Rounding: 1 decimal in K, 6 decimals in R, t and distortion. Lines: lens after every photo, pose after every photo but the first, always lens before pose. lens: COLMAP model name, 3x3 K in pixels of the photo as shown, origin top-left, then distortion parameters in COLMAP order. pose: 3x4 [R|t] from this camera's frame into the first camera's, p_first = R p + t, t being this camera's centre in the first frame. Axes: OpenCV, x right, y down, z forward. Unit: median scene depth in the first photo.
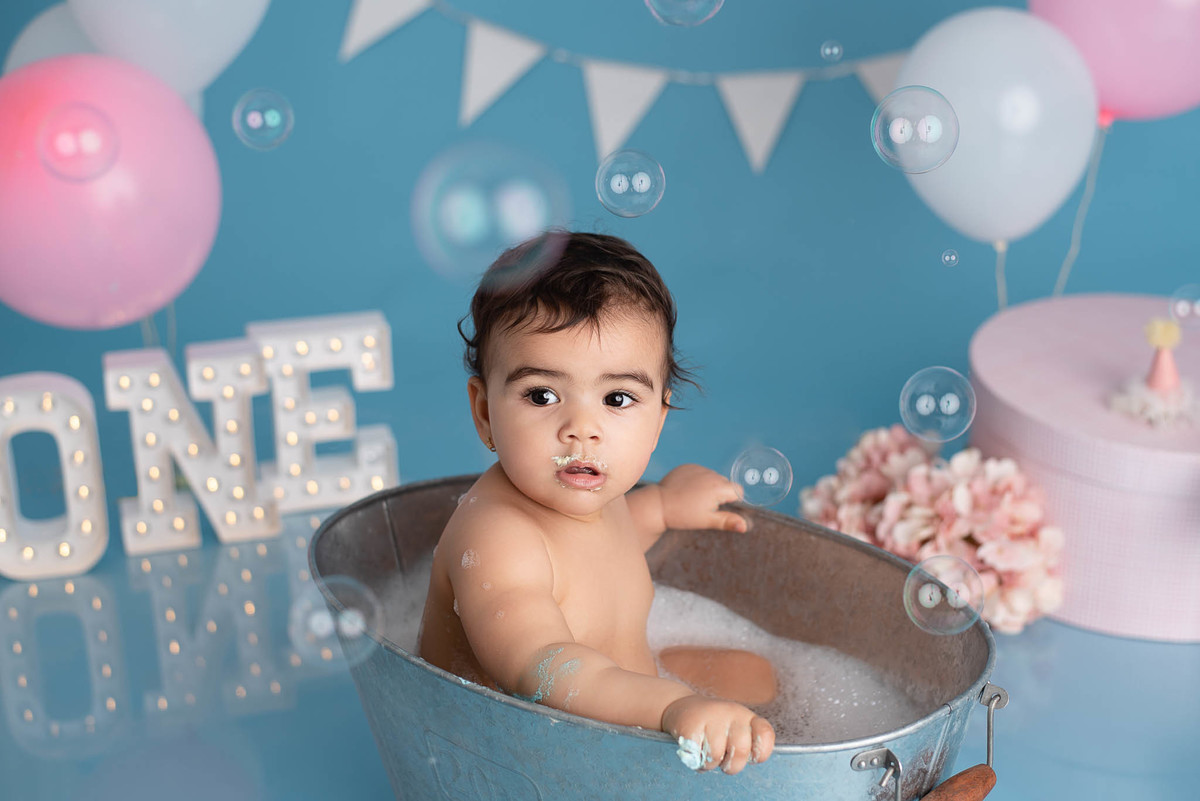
lens RADIAL K [[1628.1, 0, 612.3], [0, 1628.1, 412.4], [0, 0, 1]] dist [-0.076869, 0.000000]
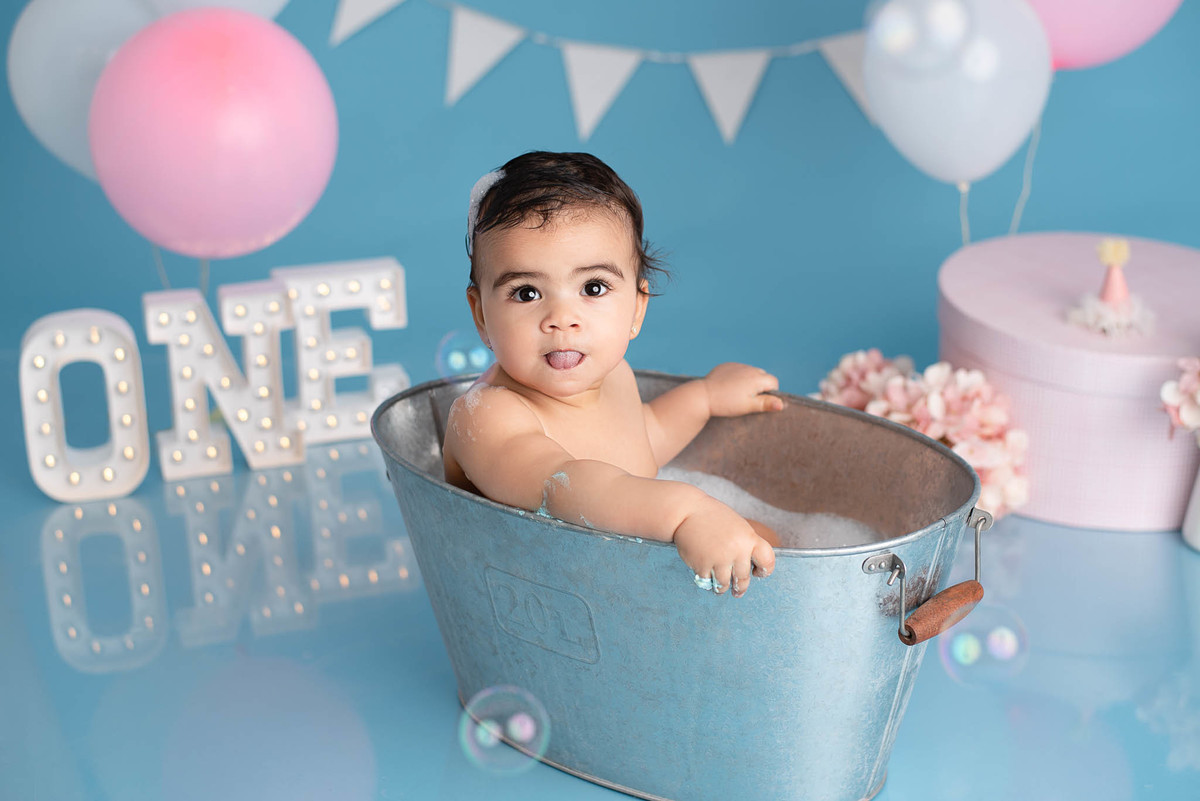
lens RADIAL K [[1628.1, 0, 595.7], [0, 1628.1, 394.3], [0, 0, 1]] dist [-0.076869, 0.000000]
pose [[0.999652, -0.014401, 0.022114, -0.035710], [0.014877, 0.999658, -0.021505, 0.058443], [-0.021797, 0.021827, 0.999524, -0.088532]]
